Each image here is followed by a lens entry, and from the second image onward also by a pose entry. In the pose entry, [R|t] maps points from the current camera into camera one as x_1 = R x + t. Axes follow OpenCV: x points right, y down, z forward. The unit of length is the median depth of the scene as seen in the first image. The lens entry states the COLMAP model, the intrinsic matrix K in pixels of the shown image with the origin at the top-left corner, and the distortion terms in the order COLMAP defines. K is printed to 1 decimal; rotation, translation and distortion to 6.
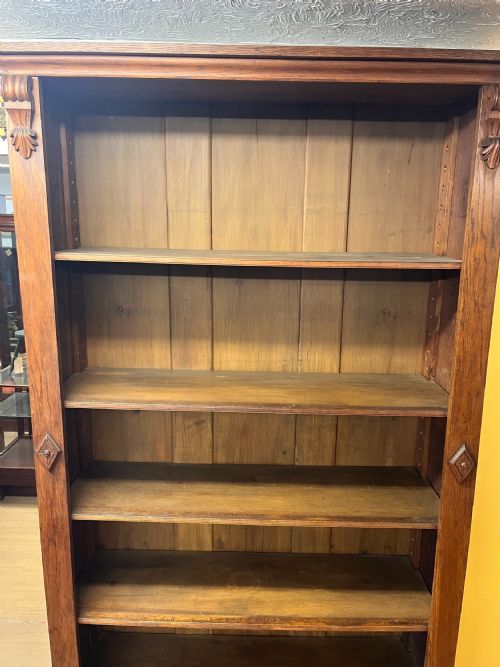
lens RADIAL K [[501.8, 0, 250.0], [0, 501.8, 333.5], [0, 0, 1]] dist [0.077950, -0.110270]
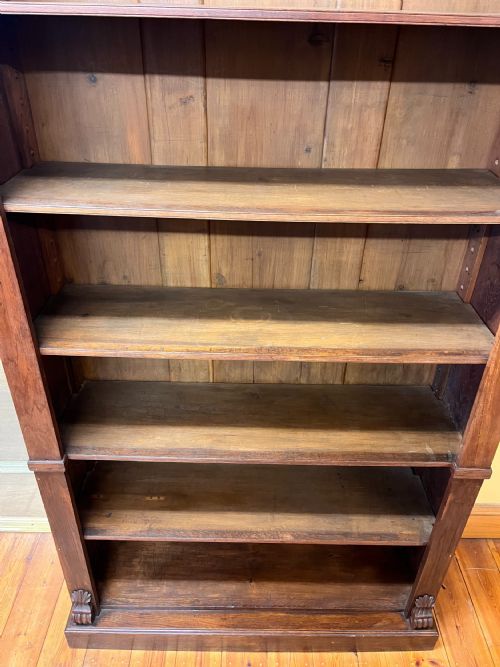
lens RADIAL K [[501.8, 0, 250.0], [0, 501.8, 333.5], [0, 0, 1]] dist [0.077950, -0.110270]
pose [[0.999971, 0.001844, 0.007416, -0.020003], [-0.004286, 0.938815, 0.344395, 0.254585], [-0.006327, -0.344417, 0.938795, 0.261198]]
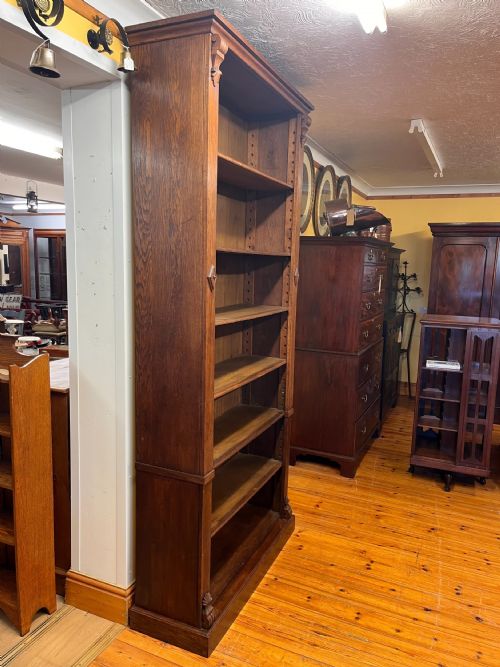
lens RADIAL K [[511.3, 0, 250.0], [0, 511.3, 333.5], [0, 0, 1]] dist [0.109883, -0.166014]
pose [[0.397317, -0.137205, 0.907366, -1.565649], [0.172089, 0.982359, 0.073190, 0.254415], [-0.901401, 0.127069, 0.413920, 0.202602]]
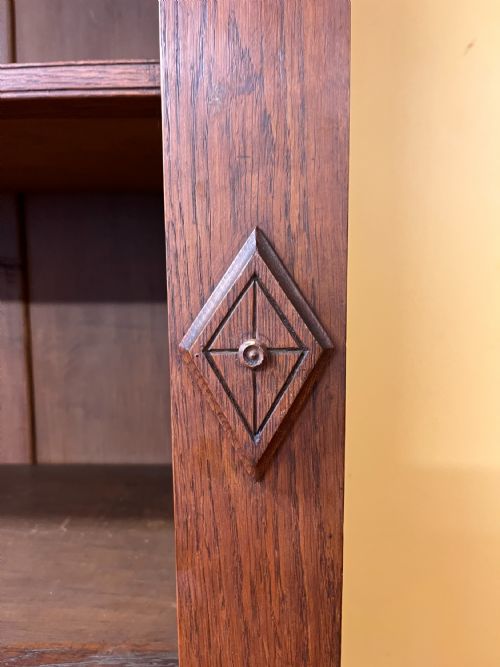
lens RADIAL K [[511.3, 0, 250.0], [0, 511.3, 333.5], [0, 0, 1]] dist [0.109883, -0.166014]
pose [[0.999439, -0.011720, -0.031384, 0.357568], [0.008737, 0.995577, -0.093545, 0.225130], [0.032341, 0.093218, 0.995120, 0.697473]]
